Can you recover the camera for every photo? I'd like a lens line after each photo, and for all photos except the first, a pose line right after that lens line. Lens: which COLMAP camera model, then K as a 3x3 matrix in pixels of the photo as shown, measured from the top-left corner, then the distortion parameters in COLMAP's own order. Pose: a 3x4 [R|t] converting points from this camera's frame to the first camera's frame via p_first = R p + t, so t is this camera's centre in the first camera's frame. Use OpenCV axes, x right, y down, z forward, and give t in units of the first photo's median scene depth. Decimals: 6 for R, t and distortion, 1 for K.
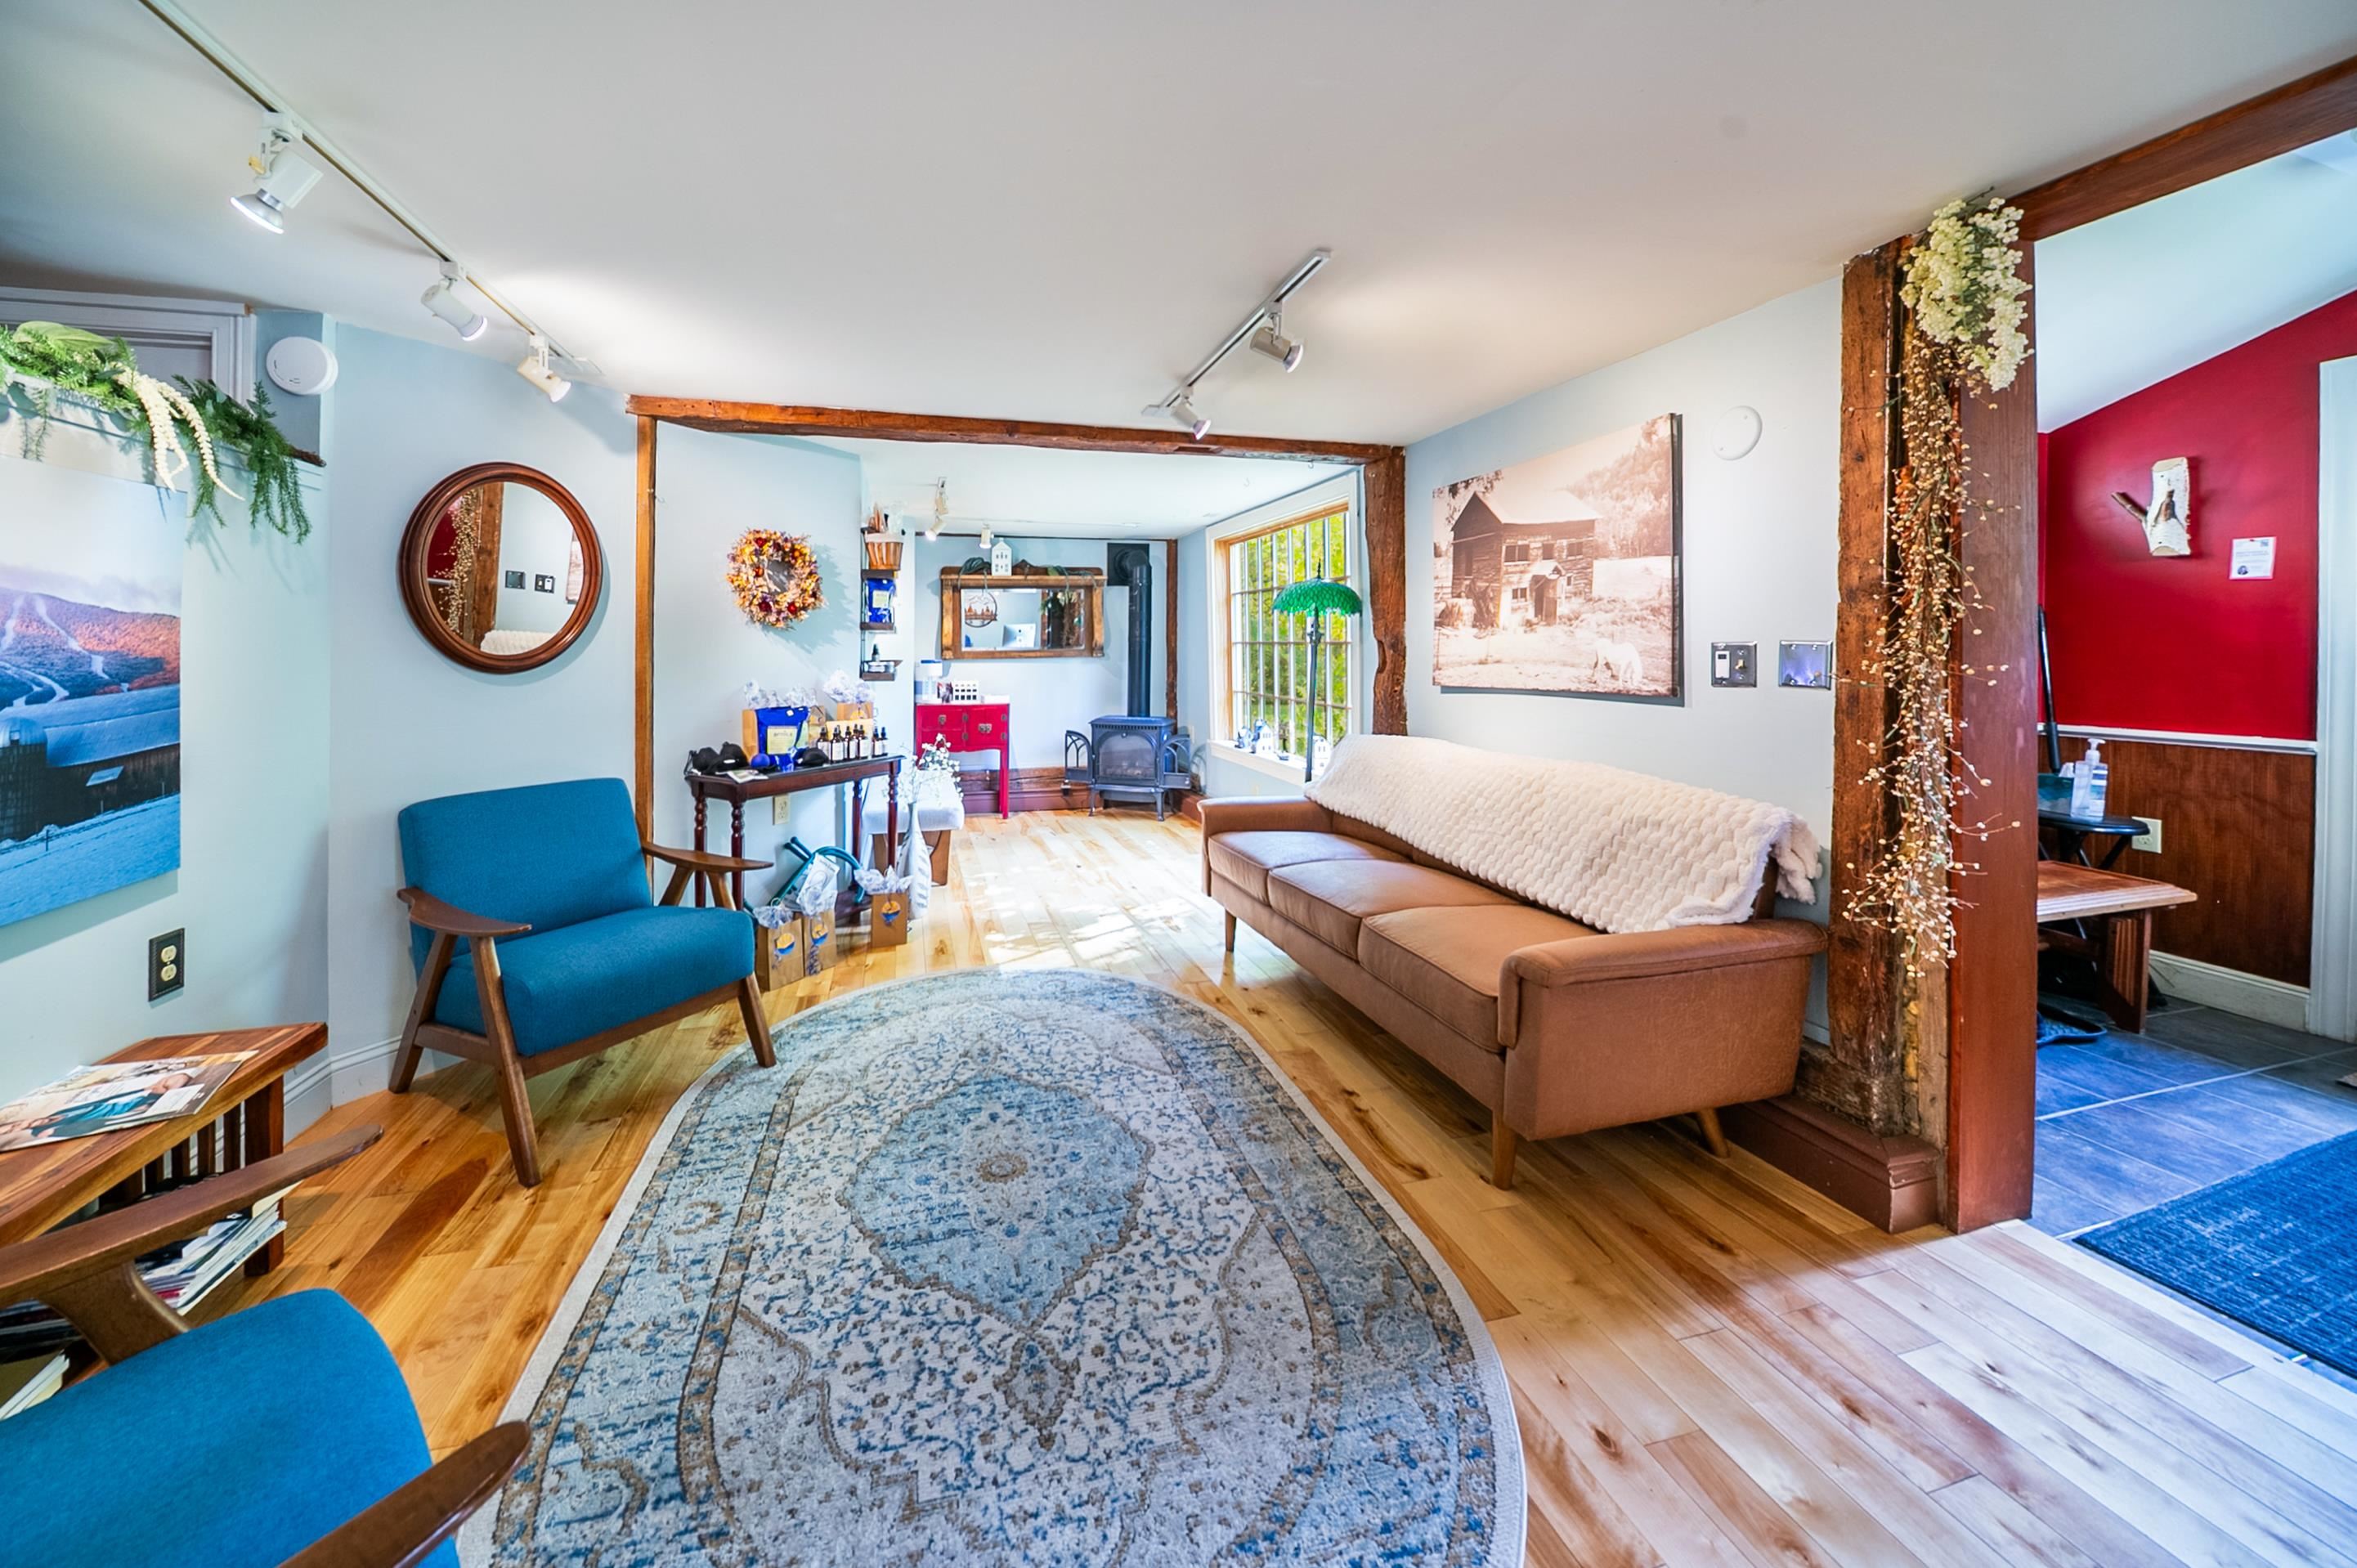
lens RADIAL K [[841.1, 0, 1134.3], [0, 841.1, 684.3], [0, 0, 1]] dist [-0.000940, -0.003299]
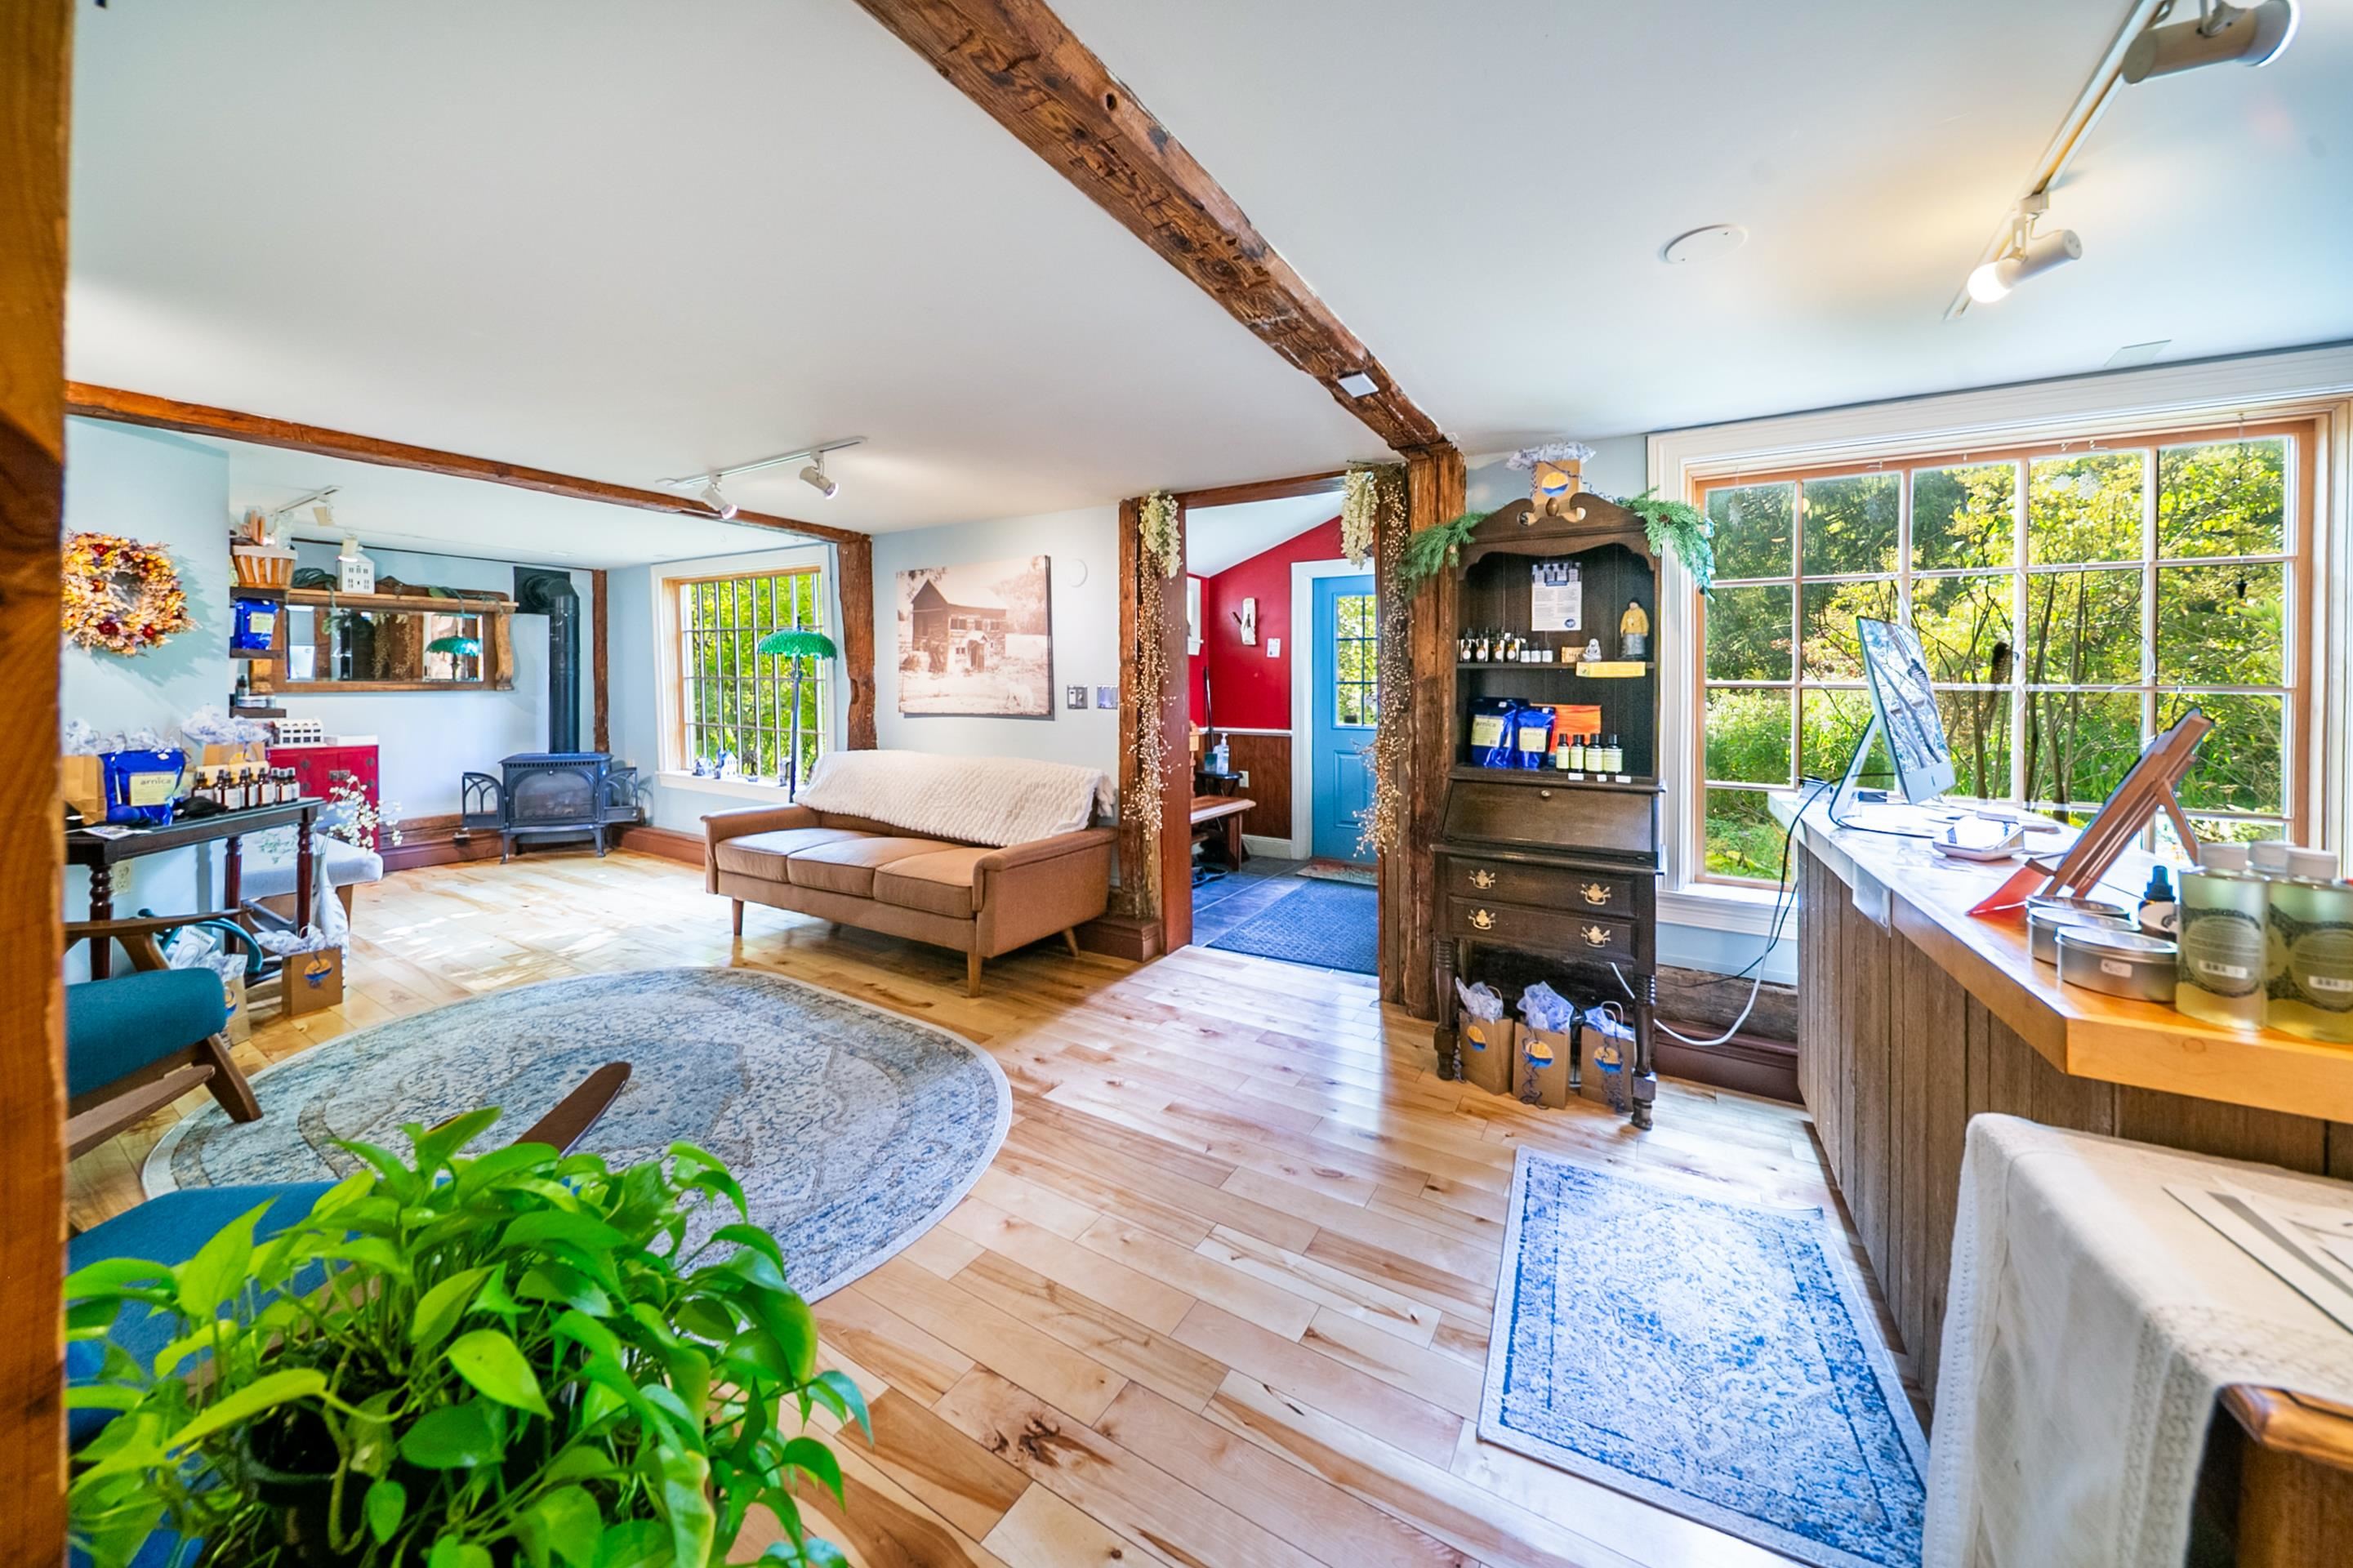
lens RADIAL K [[784.1, 0, 1188.3], [0, 784.1, 695.0], [0, 0, 1]] dist [0.002456, -0.001673]
pose [[0.719264, 0.000468, 0.694736, -0.259533], [0.018292, 0.999640, -0.019611, 0.008315], [-0.694496, 0.026814, 0.718997, -0.344519]]
